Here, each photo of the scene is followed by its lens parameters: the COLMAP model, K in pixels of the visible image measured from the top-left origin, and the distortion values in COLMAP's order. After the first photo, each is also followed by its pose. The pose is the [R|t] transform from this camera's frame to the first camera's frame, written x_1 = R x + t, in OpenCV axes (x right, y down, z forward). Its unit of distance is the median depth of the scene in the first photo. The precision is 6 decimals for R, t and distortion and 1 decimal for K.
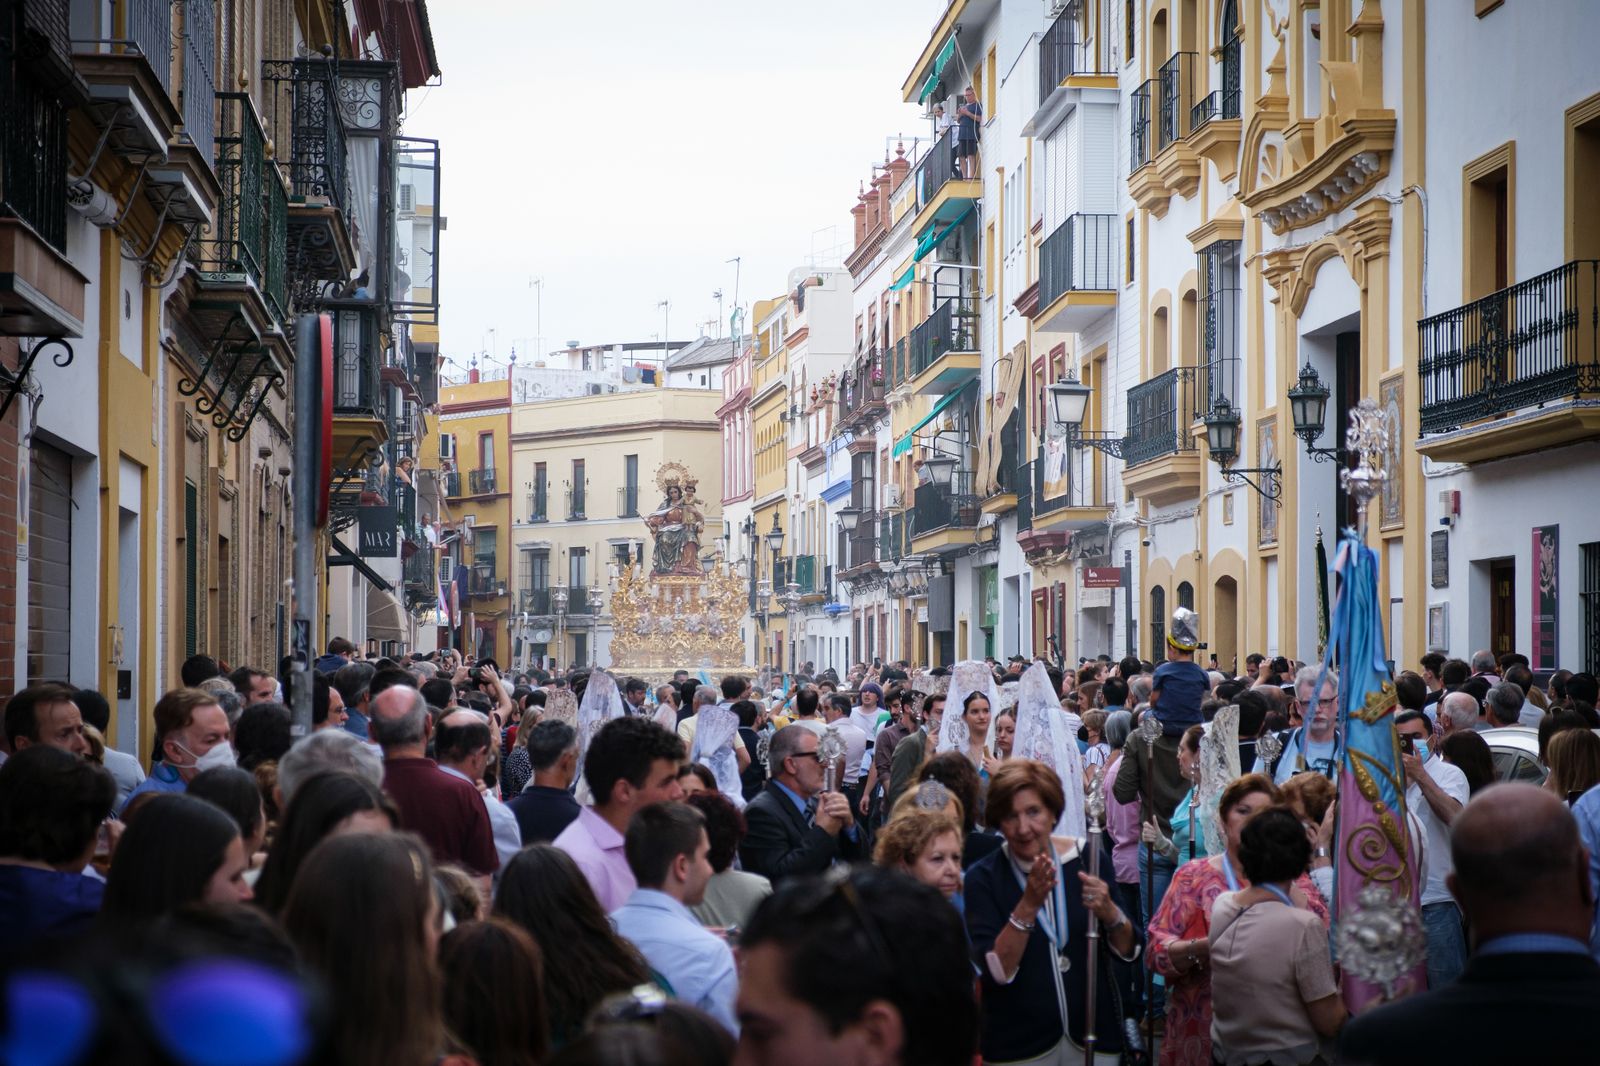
lens RADIAL K [[3725.4, 0, 744.6], [0, 3725.4, 561.6], [0, 0, 1]] dist [0.386771, -4.366259]
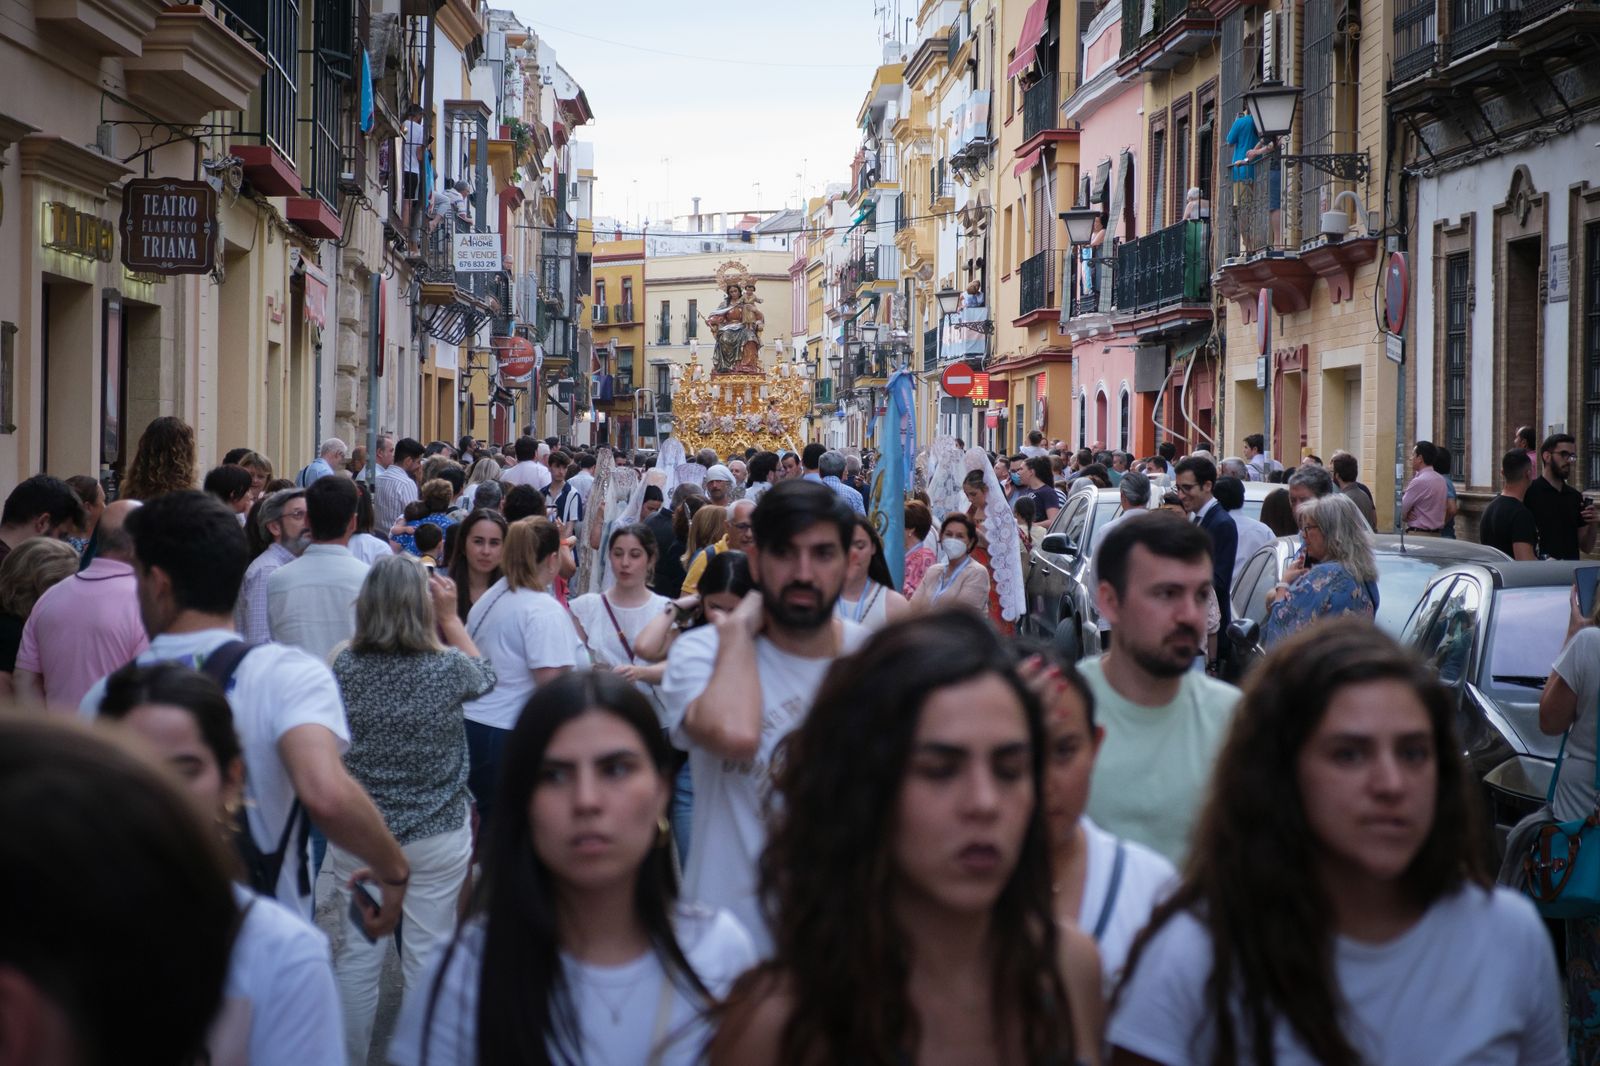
lens RADIAL K [[3725.4, 0, 744.6], [0, 3725.4, 561.6], [0, 0, 1]] dist [0.386771, -4.366259]
pose [[0.999117, 0.010563, -0.040658, 0.096742], [-0.008185, 0.998271, 0.058215, -0.033578], [0.041203, -0.057831, 0.997476, -1.164634]]
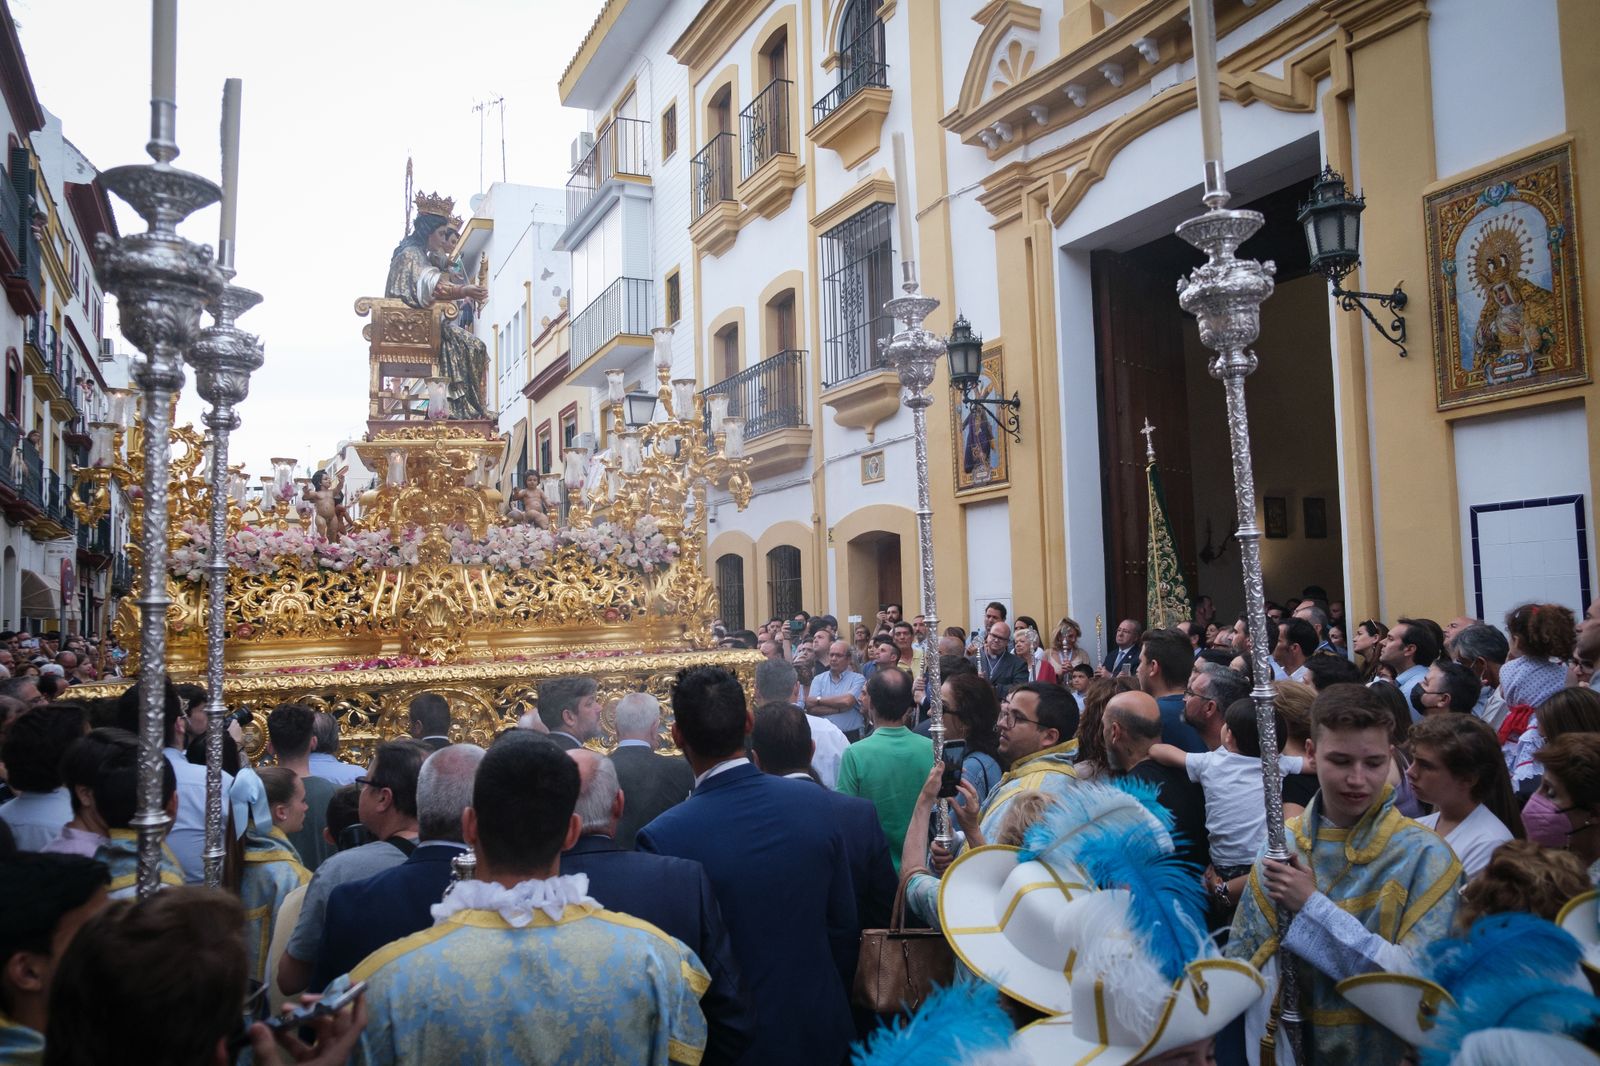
lens RADIAL K [[1235.7, 0, 800.0], [0, 1235.7, 533.0], [0, 0, 1]] dist [-0.020124, 0.000316]
pose [[0.927526, -0.003216, 0.373745, -0.015510], [0.018794, 0.999099, -0.038045, 0.014174], [-0.373286, 0.042312, 0.926751, 0.578916]]
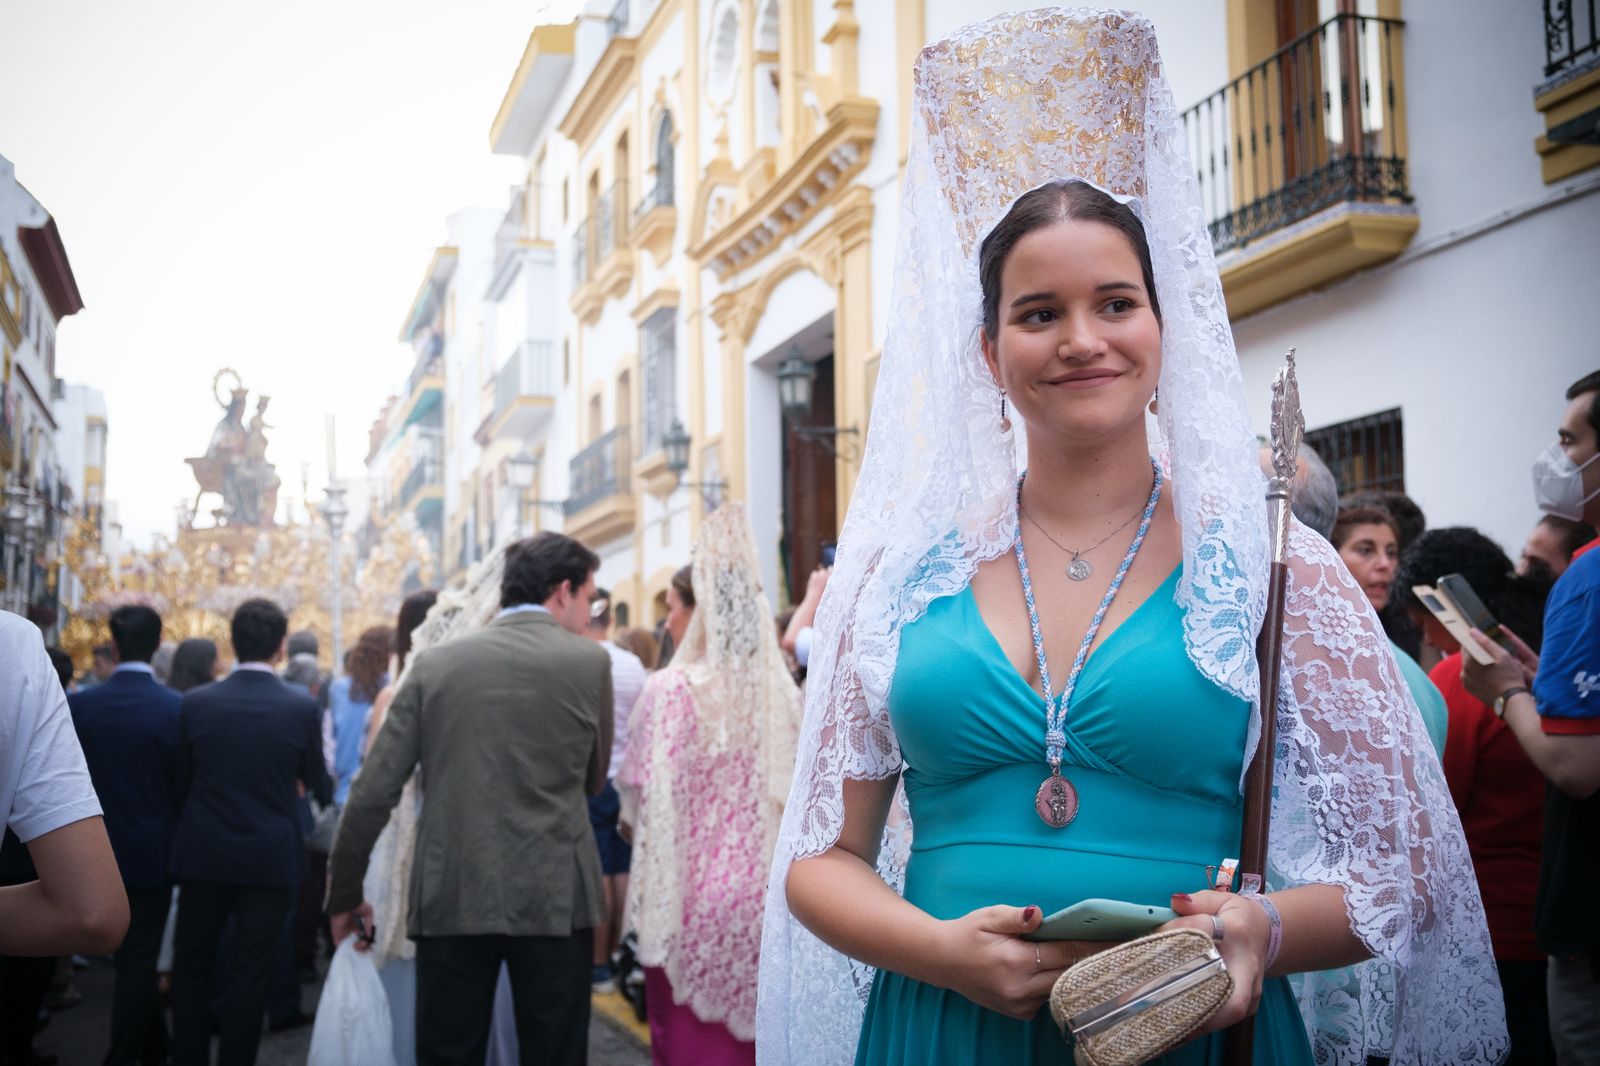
lens RADIAL K [[1707.4, 0, 800.0], [0, 1707.4, 533.0], [0, 0, 1]] dist [-0.038263, -0.010389]
pose [[0.962590, 0.007717, 0.270852, 0.018776], [0.012611, 0.997235, -0.073232, 0.022294], [-0.270668, 0.073908, 0.959832, 0.390846]]
